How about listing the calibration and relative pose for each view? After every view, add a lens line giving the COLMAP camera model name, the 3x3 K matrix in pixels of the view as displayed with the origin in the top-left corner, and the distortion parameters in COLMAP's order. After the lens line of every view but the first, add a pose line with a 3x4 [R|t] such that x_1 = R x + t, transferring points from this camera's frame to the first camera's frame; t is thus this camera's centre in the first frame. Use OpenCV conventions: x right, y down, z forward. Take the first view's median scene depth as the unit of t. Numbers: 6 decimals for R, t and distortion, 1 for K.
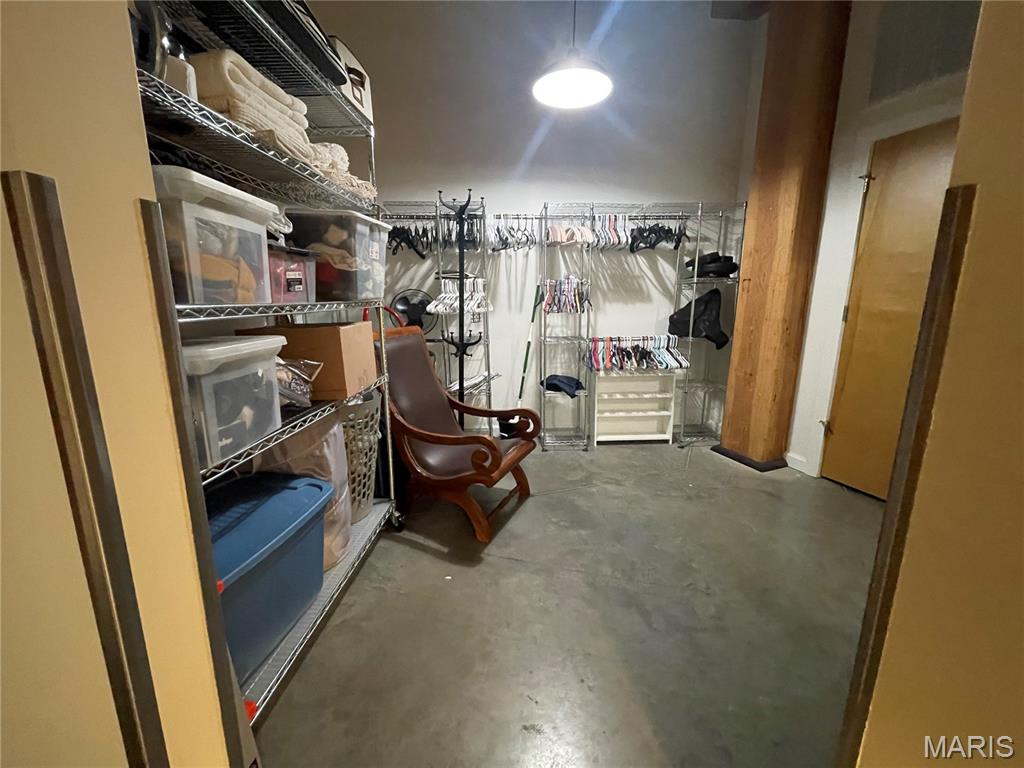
lens RADIAL K [[415.7, 0, 509.4], [0, 415.7, 382.7], [0, 0, 1]] dist [0.000573, 0.000451]
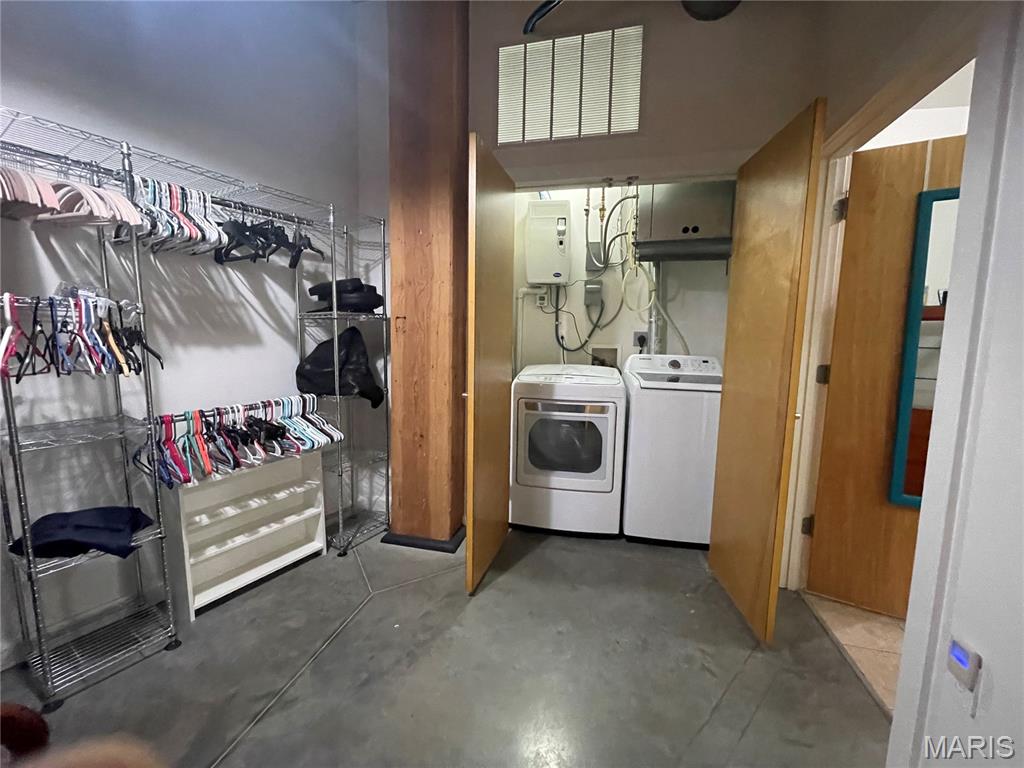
lens RADIAL K [[415.7, 0, 509.4], [0, 415.7, 382.7], [0, 0, 1]] dist [0.000573, 0.000451]
pose [[0.553584, -0.083425, 0.828604, 0.021051], [0.150206, 0.988654, -0.000813, -0.083715], [-0.819135, 0.124911, 0.559835, 0.361353]]
